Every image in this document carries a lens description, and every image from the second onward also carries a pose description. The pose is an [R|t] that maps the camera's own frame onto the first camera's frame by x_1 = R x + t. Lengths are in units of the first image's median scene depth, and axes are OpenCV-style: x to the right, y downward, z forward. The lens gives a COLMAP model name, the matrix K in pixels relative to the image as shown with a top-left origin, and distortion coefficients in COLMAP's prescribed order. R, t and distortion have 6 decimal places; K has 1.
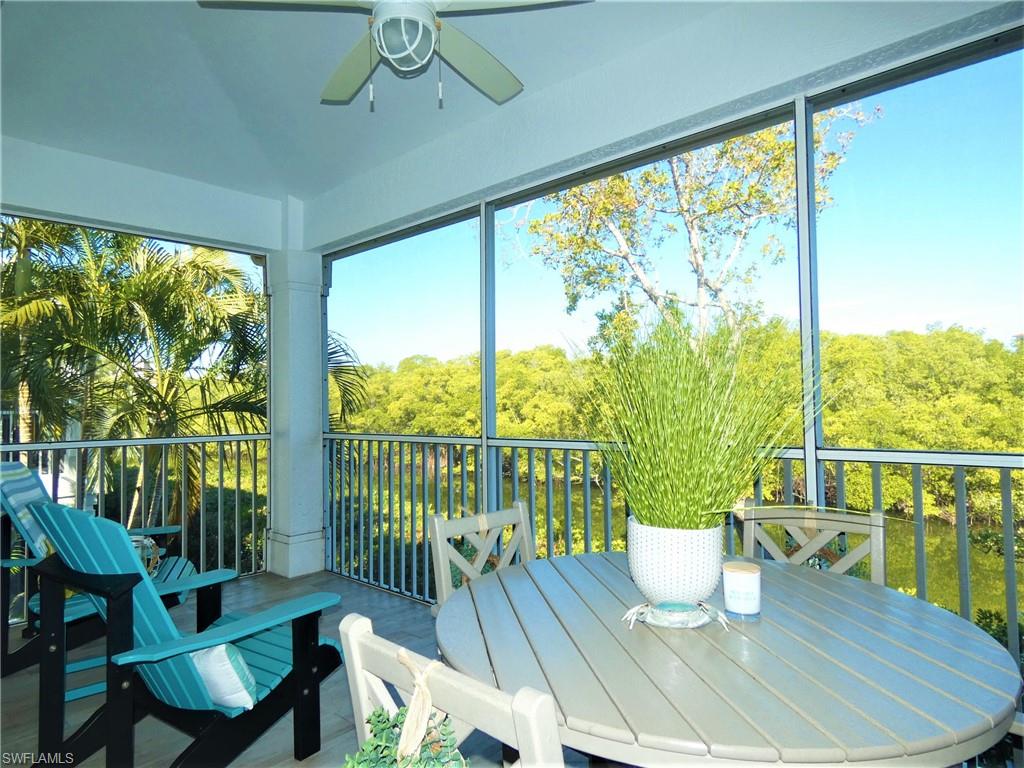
lens RADIAL K [[614.6, 0, 512.7], [0, 614.6, 383.7], [0, 0, 1]] dist [-0.002004, -0.000339]
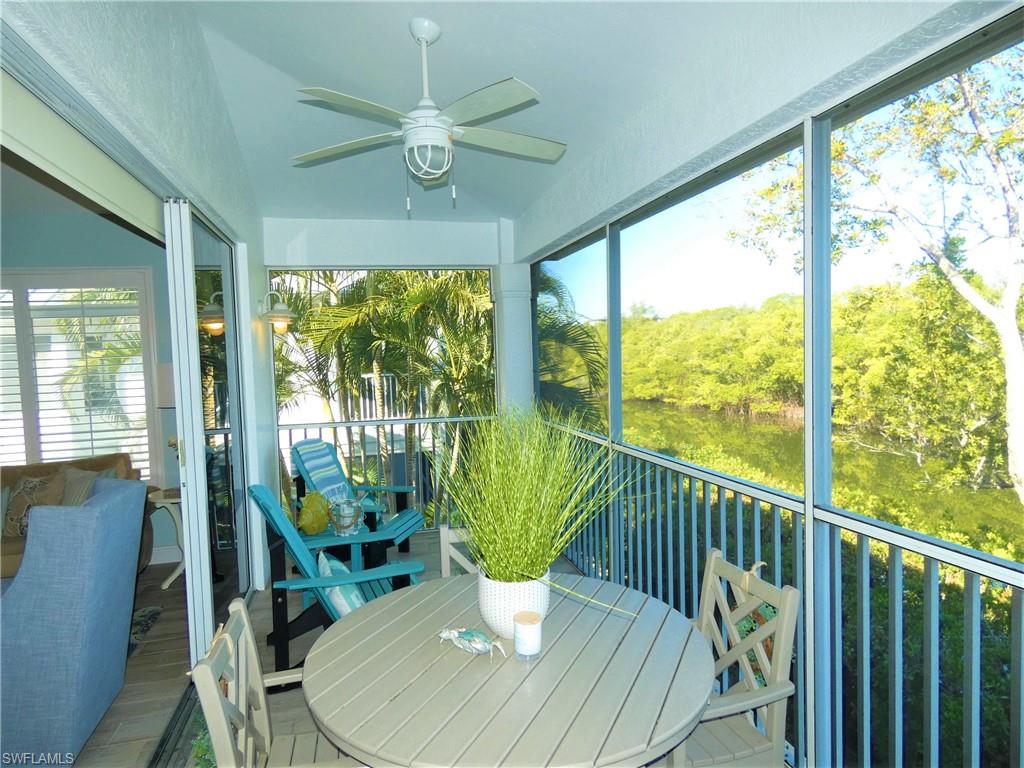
lens RADIAL K [[614.6, 0, 510.1], [0, 614.6, 384.3], [0, 0, 1]] dist [-0.002004, -0.000339]
pose [[0.835649, 0.020226, -0.548891, 0.119509], [0.031983, 0.995834, 0.085388, -0.033576], [0.548331, -0.088909, 0.831521, -0.002847]]
